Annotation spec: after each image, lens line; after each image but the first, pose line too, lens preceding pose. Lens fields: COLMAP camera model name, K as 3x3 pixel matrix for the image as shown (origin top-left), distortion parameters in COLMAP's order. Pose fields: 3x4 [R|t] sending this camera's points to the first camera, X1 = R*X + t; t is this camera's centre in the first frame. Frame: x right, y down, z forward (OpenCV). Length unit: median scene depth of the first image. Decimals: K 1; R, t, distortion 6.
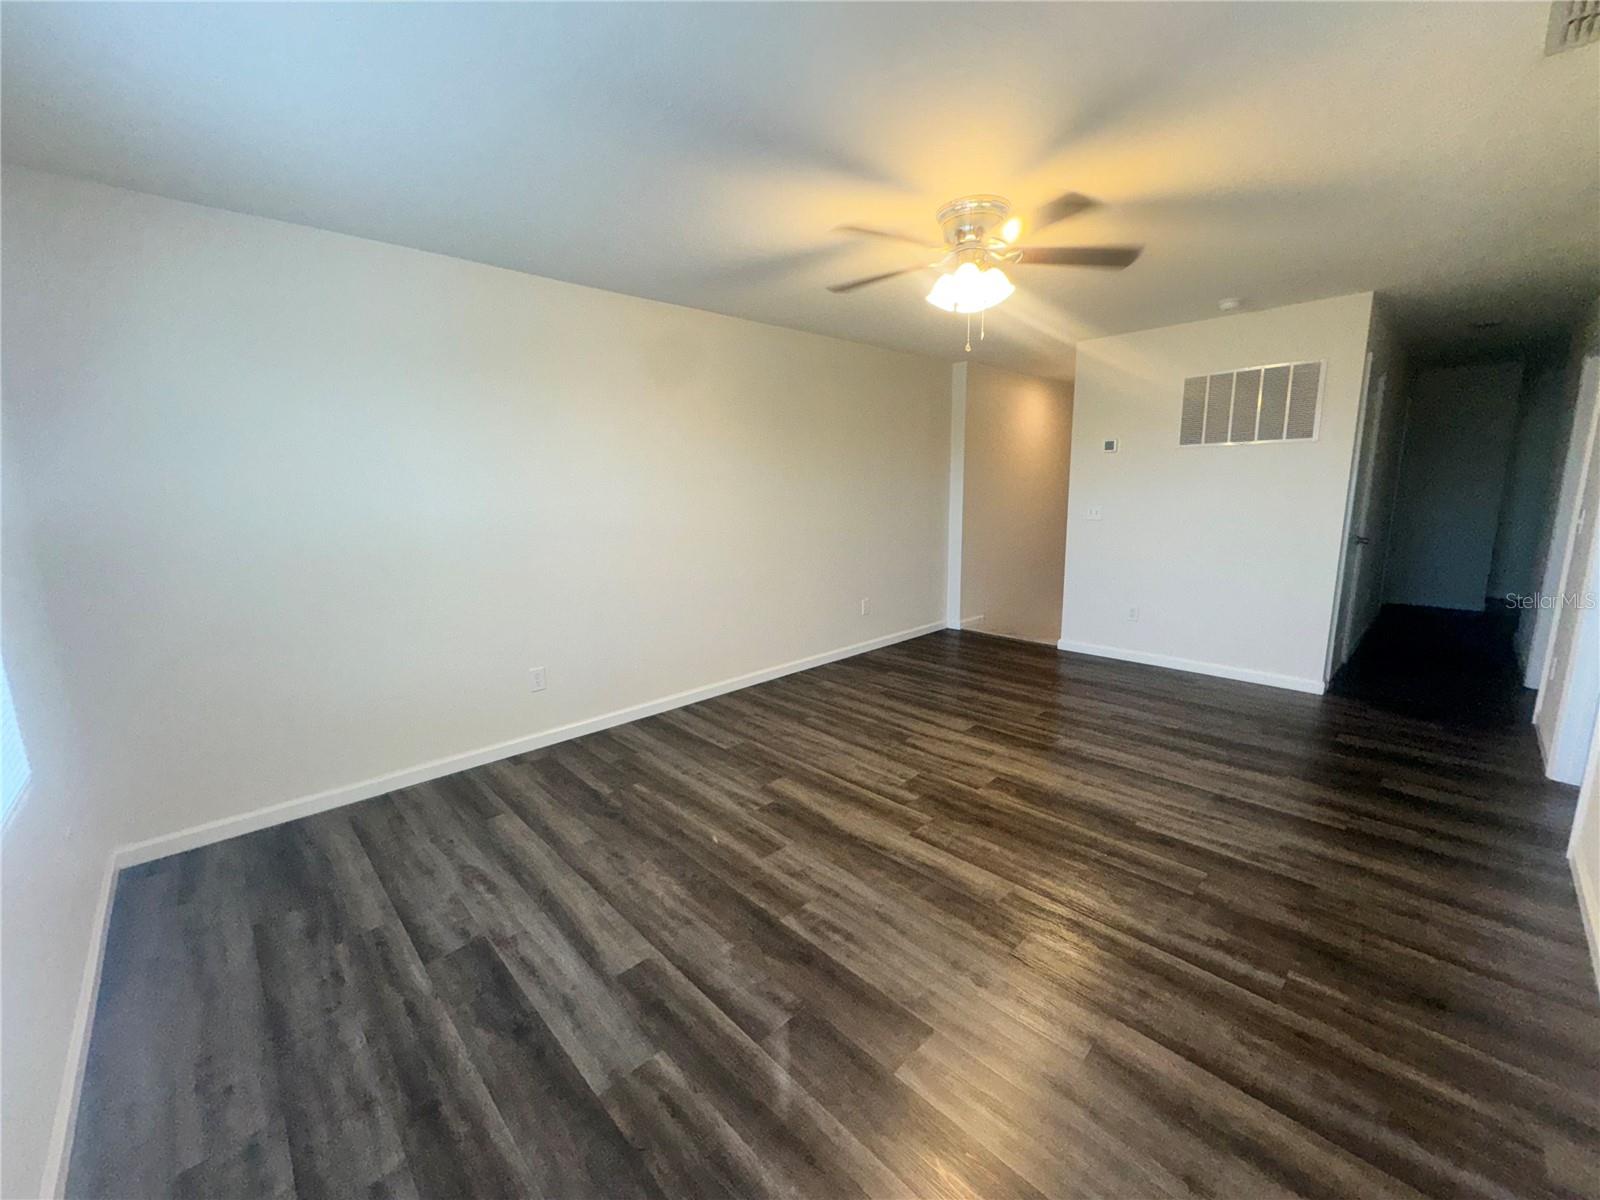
lens RADIAL K [[637.6, 0, 800.0], [0, 637.6, 600.0], [0, 0, 1]] dist [-0.000107, -0.000251]
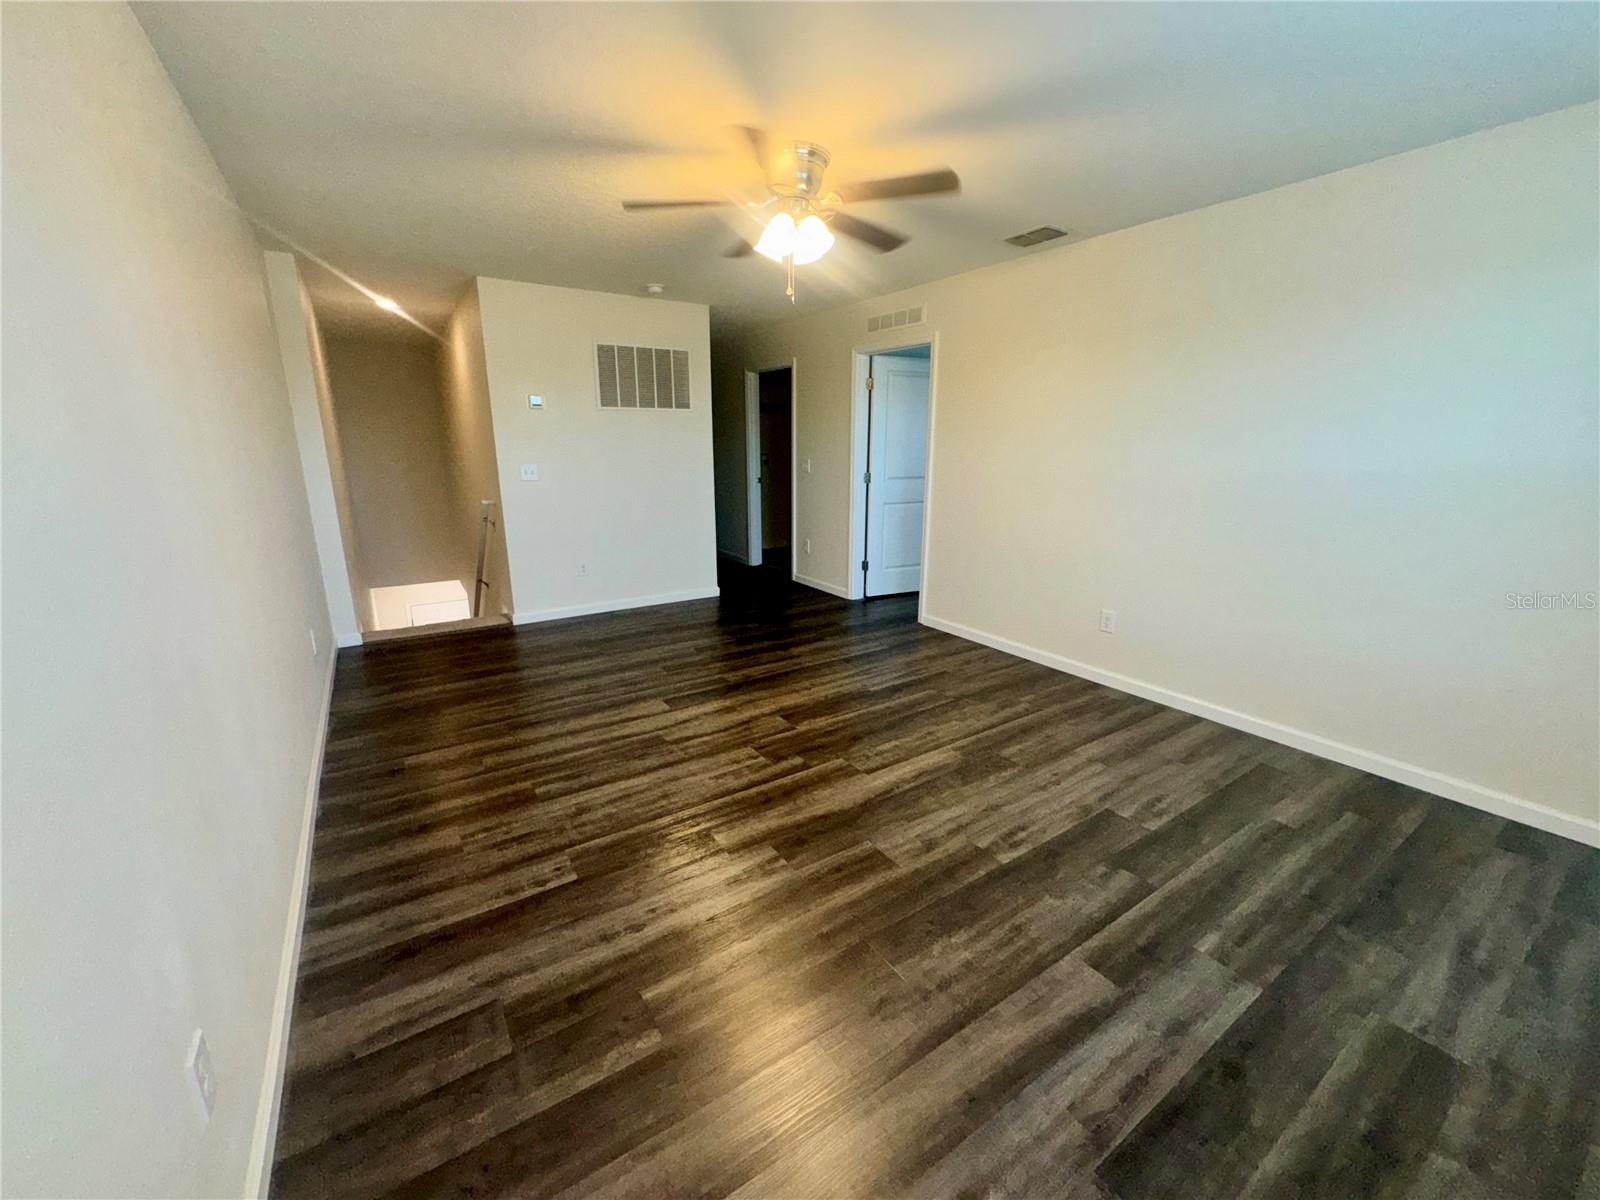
lens RADIAL K [[637.6, 0, 800.0], [0, 637.6, 600.0], [0, 0, 1]] dist [-0.000107, -0.000251]
pose [[0.174319, -0.222090, 0.959317, -0.708028], [0.167288, 0.966750, 0.193413, -0.119901], [-0.970375, 0.126767, 0.205676, 0.755874]]
